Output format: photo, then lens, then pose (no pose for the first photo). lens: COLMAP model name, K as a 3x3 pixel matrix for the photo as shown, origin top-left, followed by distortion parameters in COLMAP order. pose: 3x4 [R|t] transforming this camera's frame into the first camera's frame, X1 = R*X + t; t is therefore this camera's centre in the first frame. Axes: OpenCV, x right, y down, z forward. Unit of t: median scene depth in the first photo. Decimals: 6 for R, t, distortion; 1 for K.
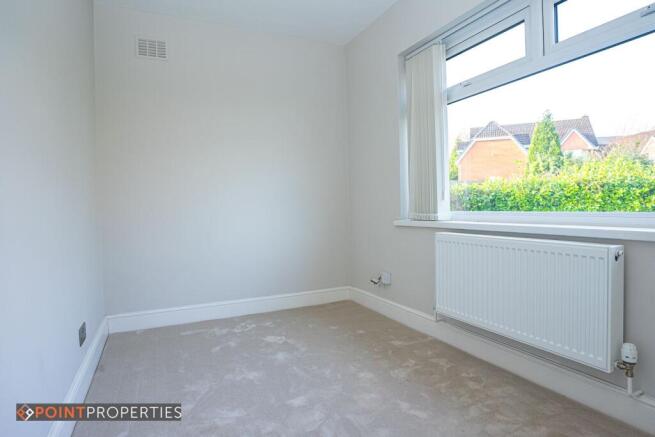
lens RADIAL K [[331.9, 0, 327.5], [0, 331.9, 218.5], [0, 0, 1]] dist [-0.043079, 0.001231]
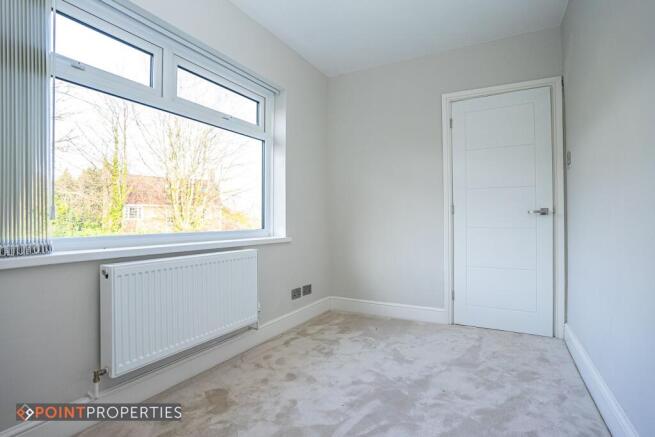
lens RADIAL K [[331.9, 0, 327.5], [0, 331.9, 218.5], [0, 0, 1]] dist [-0.043079, 0.001231]
pose [[-0.559278, 0.034797, 0.828250, -0.588691], [0.052474, 0.998601, -0.006521, -0.035083], [-0.827318, 0.039815, -0.560321, 1.154428]]
